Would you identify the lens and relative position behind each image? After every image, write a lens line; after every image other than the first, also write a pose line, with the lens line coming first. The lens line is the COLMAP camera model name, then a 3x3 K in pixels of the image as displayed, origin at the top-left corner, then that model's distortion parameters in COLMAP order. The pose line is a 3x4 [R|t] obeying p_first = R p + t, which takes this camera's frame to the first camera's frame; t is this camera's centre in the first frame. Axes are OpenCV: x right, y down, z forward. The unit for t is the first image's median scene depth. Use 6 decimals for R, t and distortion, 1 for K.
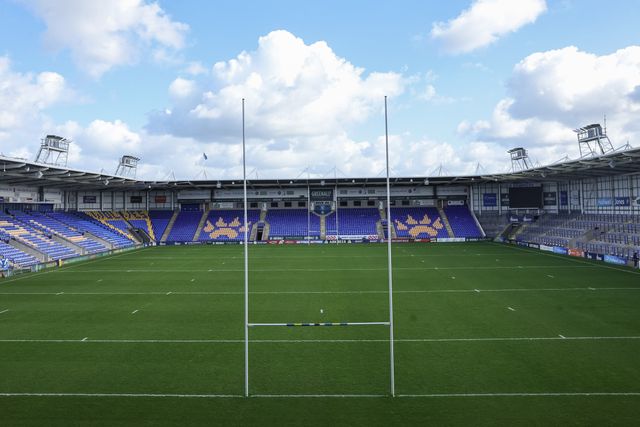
lens RADIAL K [[642.7, 0, 303.3], [0, 642.7, 170.7], [0, 0, 1]] dist [-0.082366, 0.130909]
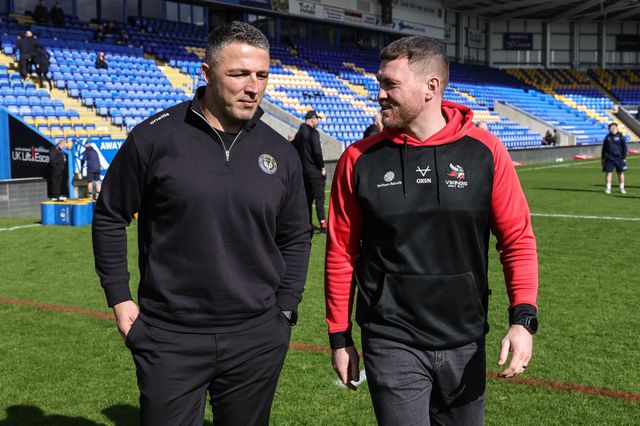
lens RADIAL K [[908.3, 0, 320.0], [0, 908.3, 213.0], [0, 0, 1]] dist [-0.030540, -0.045118]
pose [[0.849201, 0.054565, -0.525244, -0.125372], [0.029589, 0.988168, 0.150494, 0.062986], [0.527241, -0.143341, 0.837538, 0.412939]]
